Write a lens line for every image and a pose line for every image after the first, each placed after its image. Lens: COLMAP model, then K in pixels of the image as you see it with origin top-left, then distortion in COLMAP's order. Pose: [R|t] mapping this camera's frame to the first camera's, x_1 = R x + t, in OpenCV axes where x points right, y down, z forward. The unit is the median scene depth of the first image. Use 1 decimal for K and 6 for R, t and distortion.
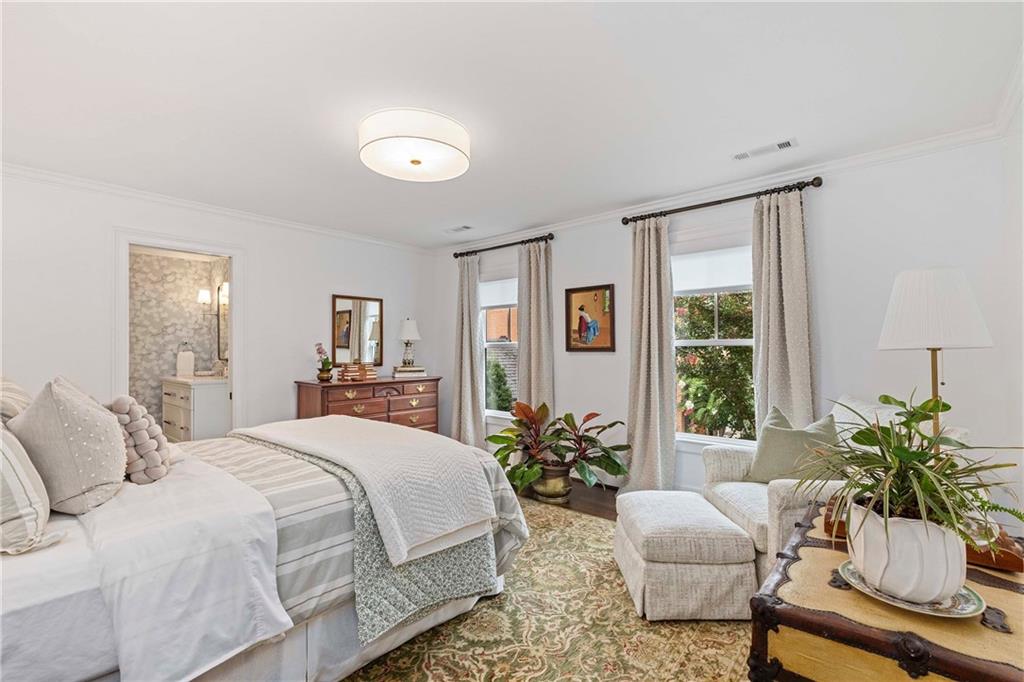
lens RADIAL K [[460.2, 0, 511.1], [0, 460.2, 344.1], [0, 0, 1]] dist [0.000140, -0.000311]
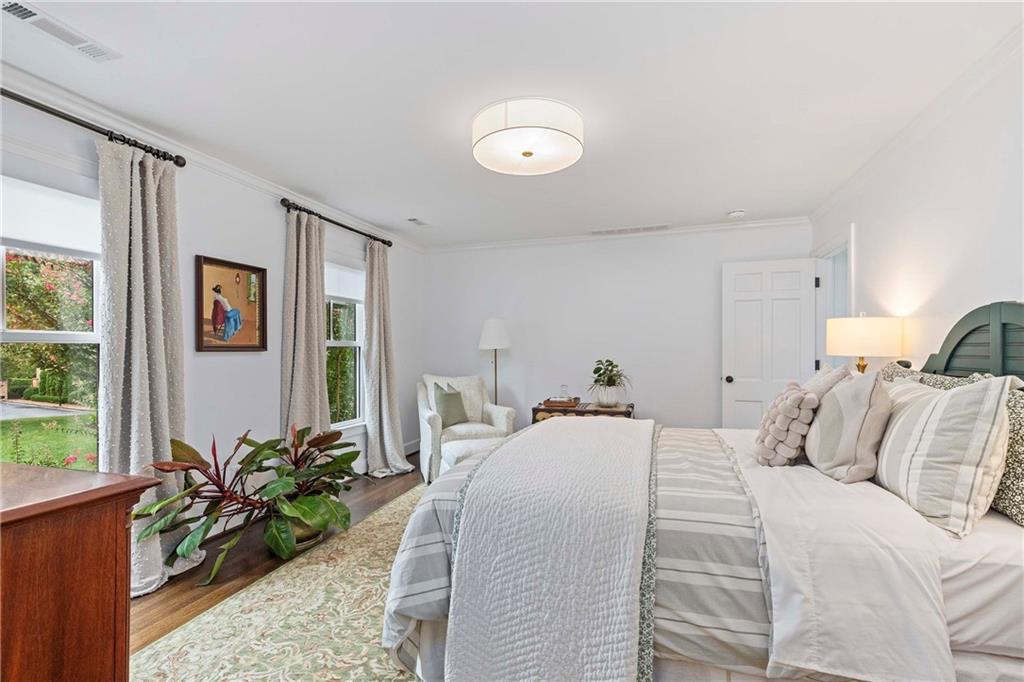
lens RADIAL K [[460.2, 0, 510.4], [0, 460.2, 343.2], [0, 0, 1]] dist [0.000140, -0.000311]
pose [[-0.430750, 0.011493, 0.902398, -0.680759], [-0.007376, 0.999841, -0.016255, 0.011989], [-0.902441, -0.013658, -0.430597, 0.919123]]
